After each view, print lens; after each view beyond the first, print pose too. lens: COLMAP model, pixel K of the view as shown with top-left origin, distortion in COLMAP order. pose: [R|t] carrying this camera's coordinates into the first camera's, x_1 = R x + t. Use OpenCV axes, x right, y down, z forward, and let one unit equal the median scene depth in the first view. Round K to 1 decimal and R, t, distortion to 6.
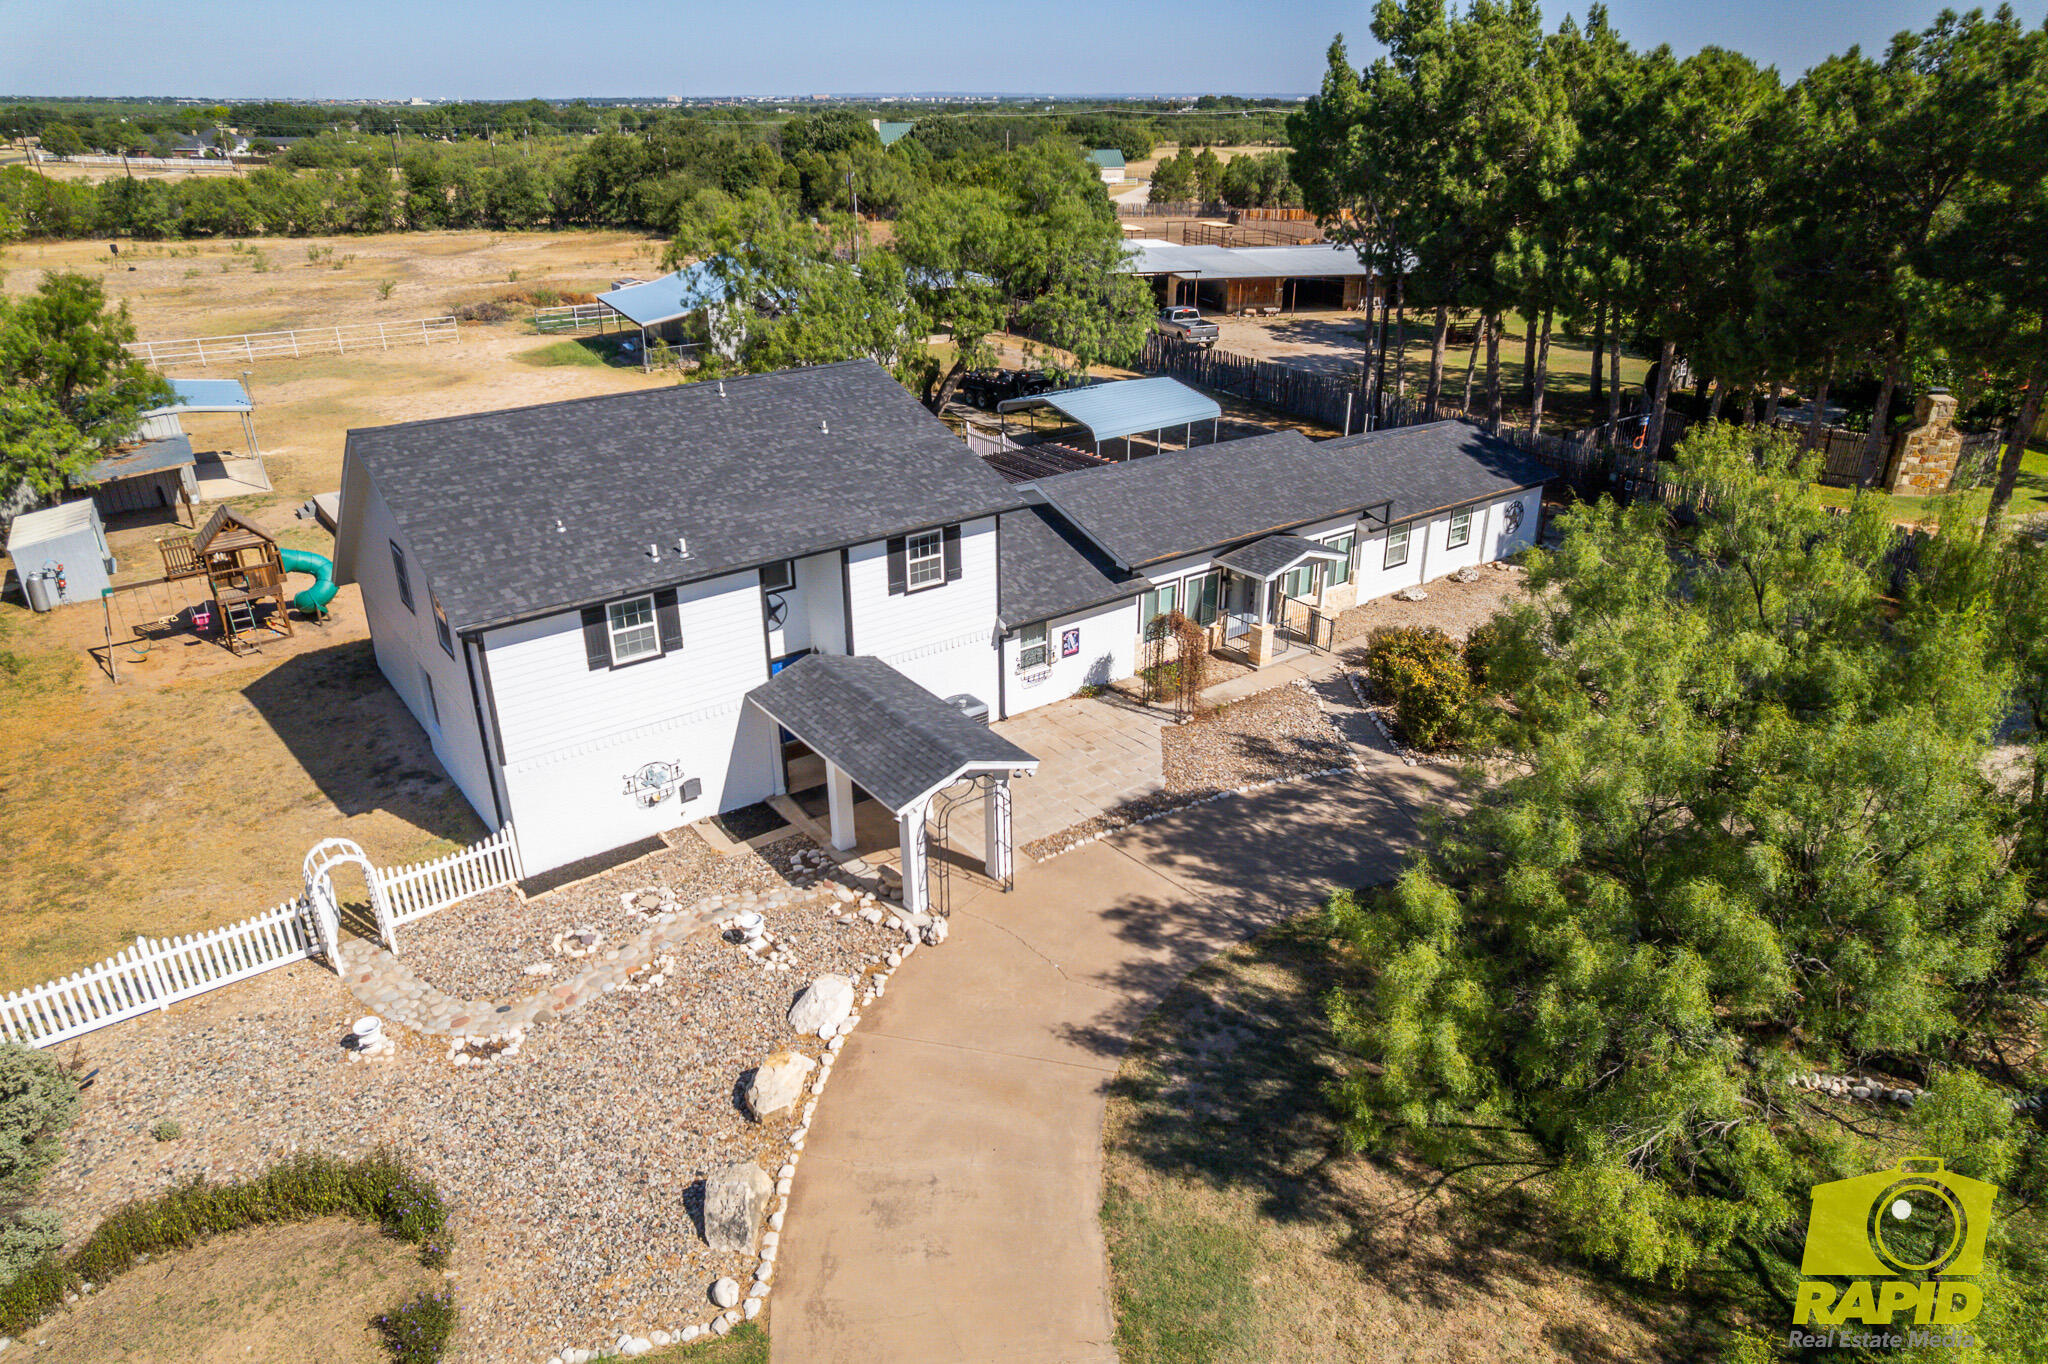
lens RADIAL K [[1310.1, 0, 1035.4], [0, 1310.1, 688.8], [0, 0, 1]] dist [-0.074565, 0.067336]
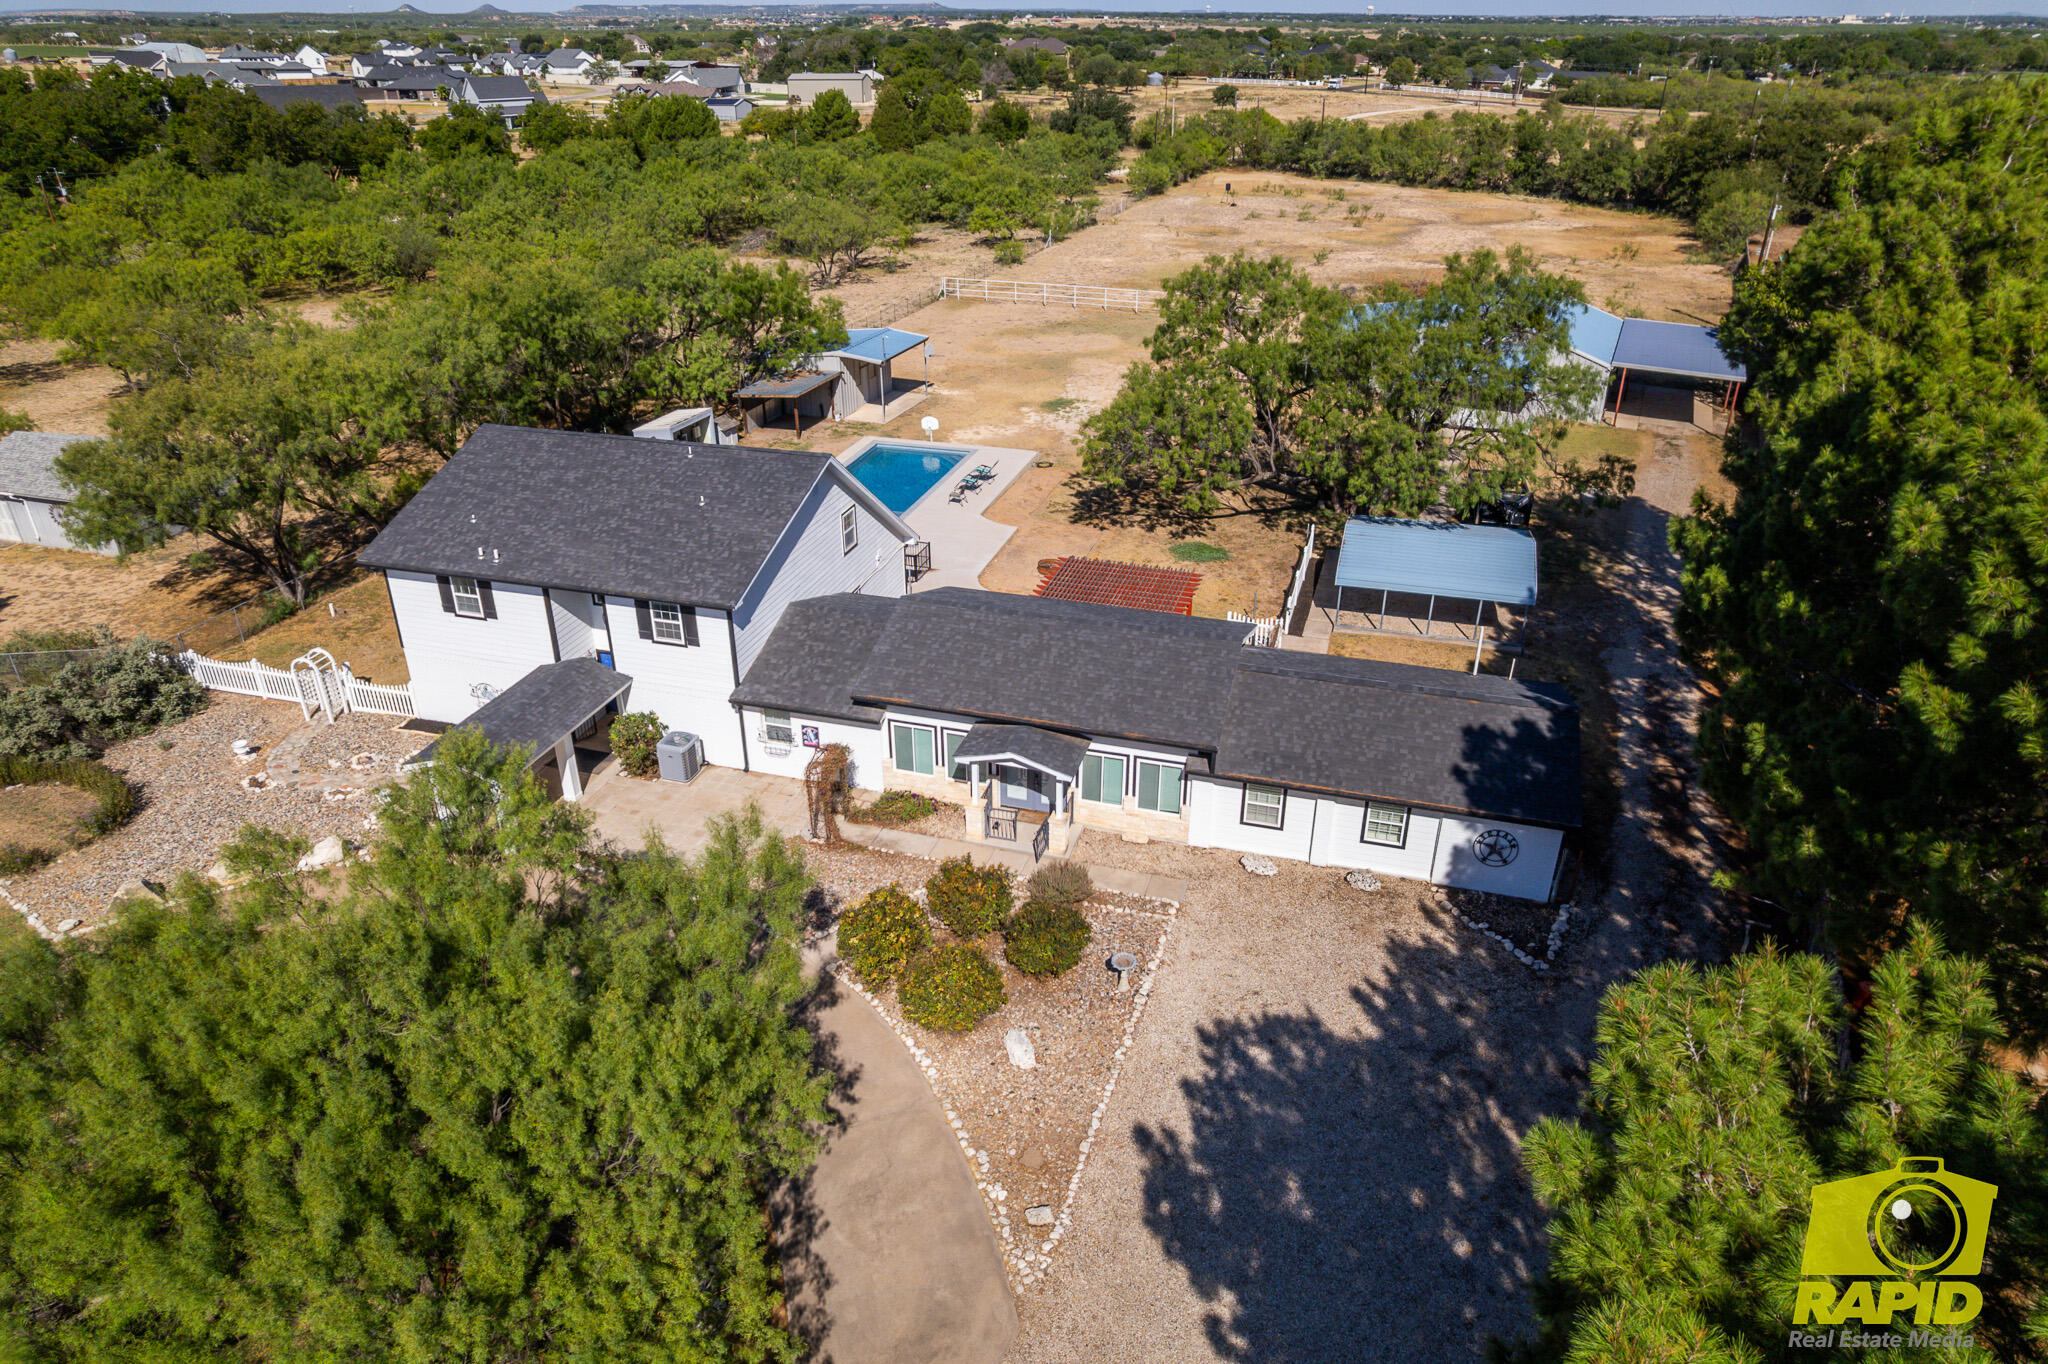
lens RADIAL K [[1310.1, 0, 1030.9], [0, 1310.1, 691.5], [0, 0, 1]] dist [-0.074565, 0.067336]
pose [[0.595008, 0.374637, -0.711065, 0.748571], [-0.335456, 0.919731, 0.203872, -0.293939], [0.730367, 0.117225, 0.672921, 0.292478]]
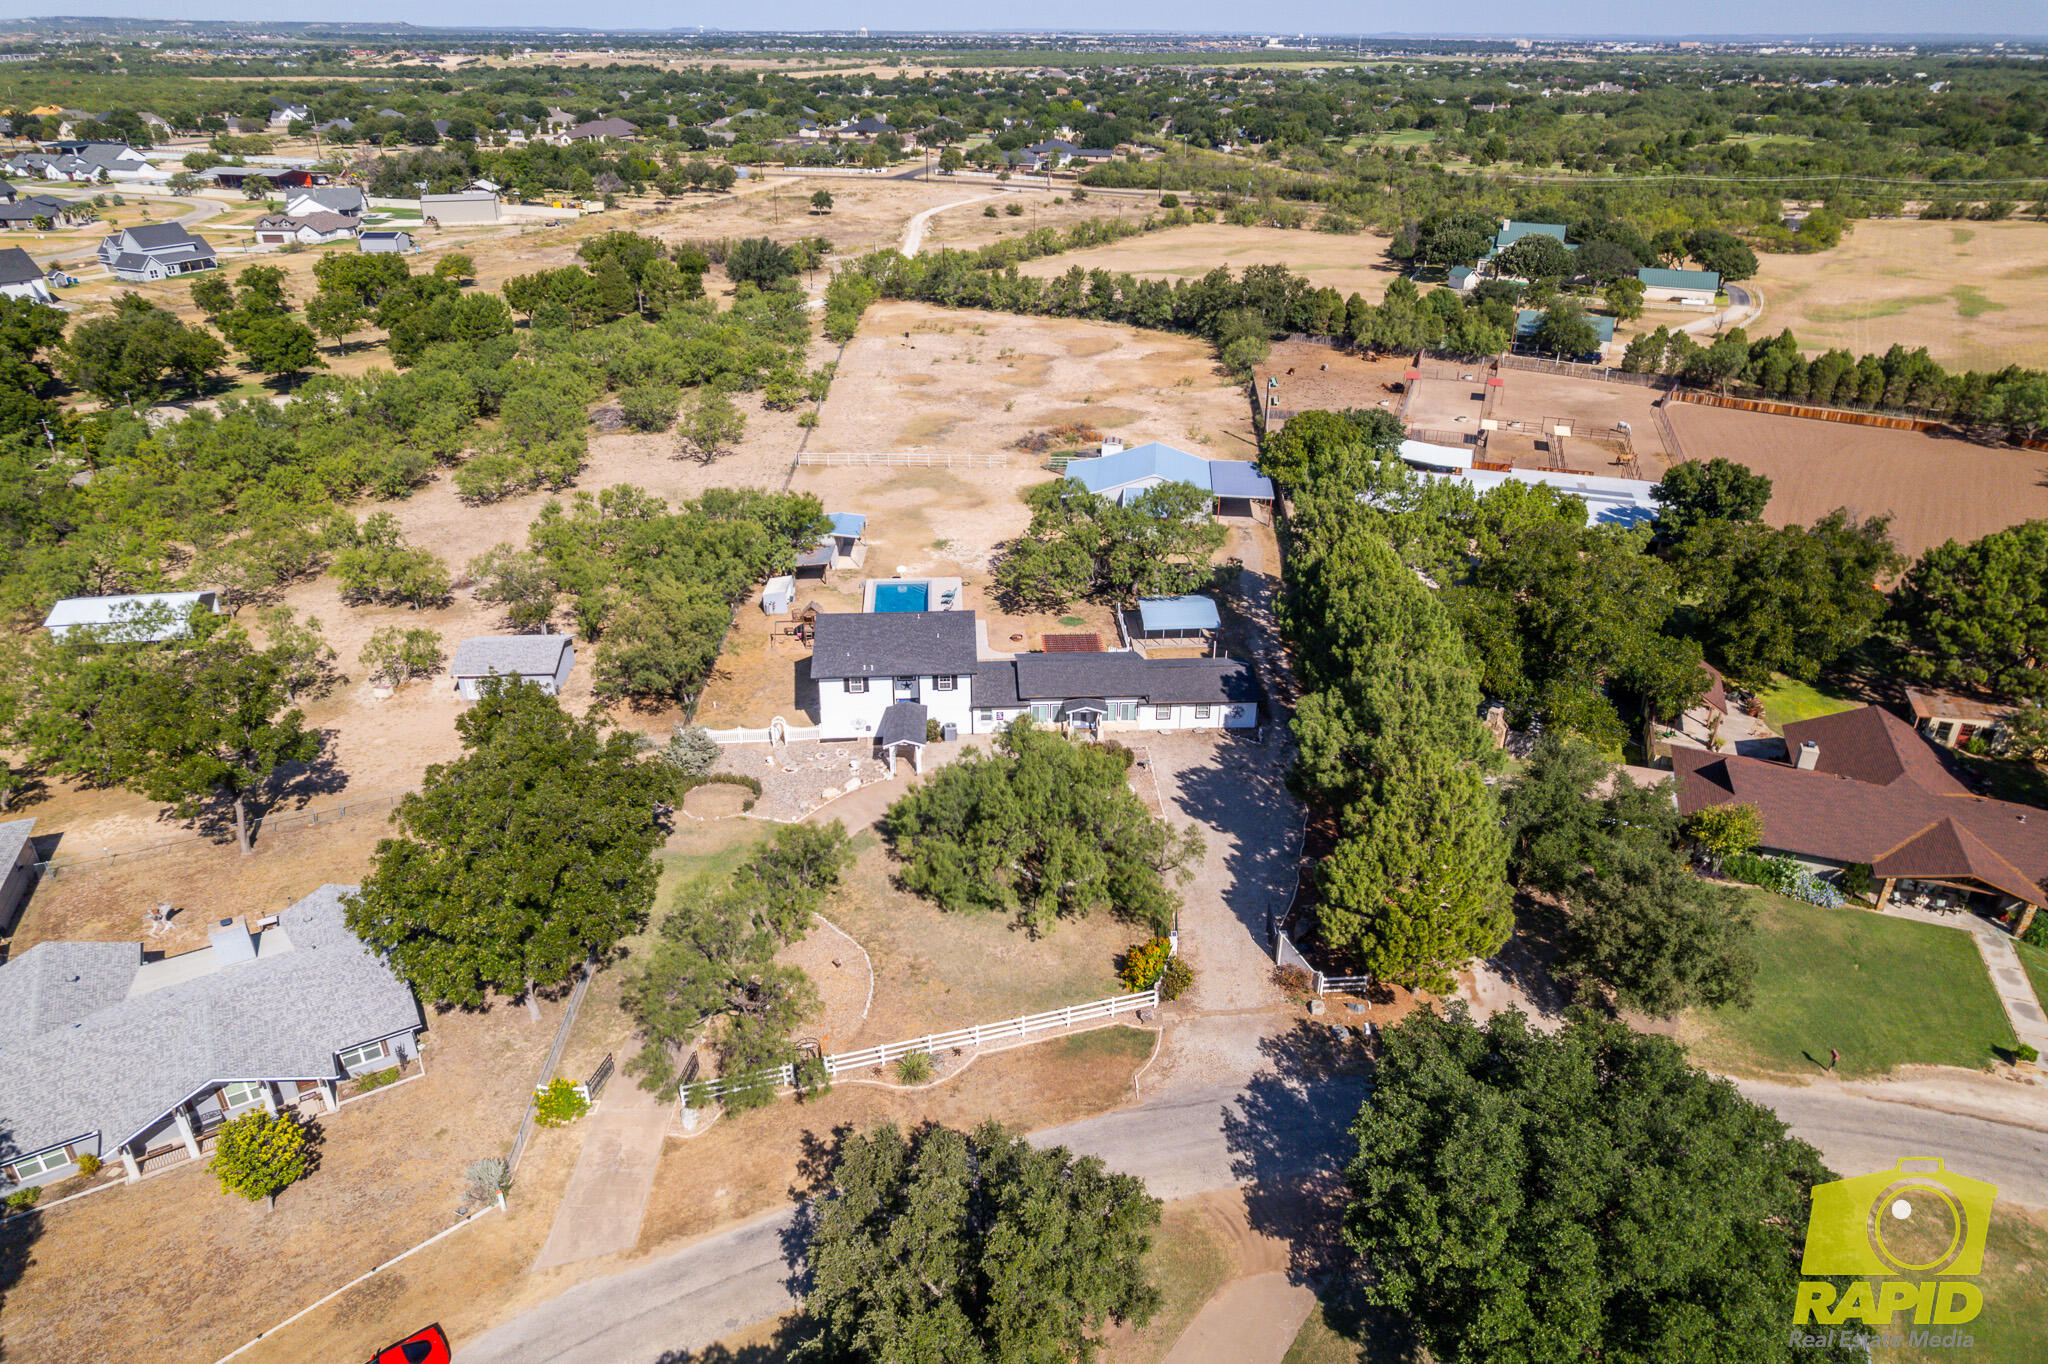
lens RADIAL K [[1310.1, 0, 1035.0], [0, 1310.1, 701.0], [0, 0, 1]] dist [-0.074565, 0.067336]
pose [[0.835145, 0.259473, -0.484981, 1.276378], [-0.234727, 0.965544, 0.112379, -0.351035], [0.497430, 0.019986, 0.867274, -1.328565]]
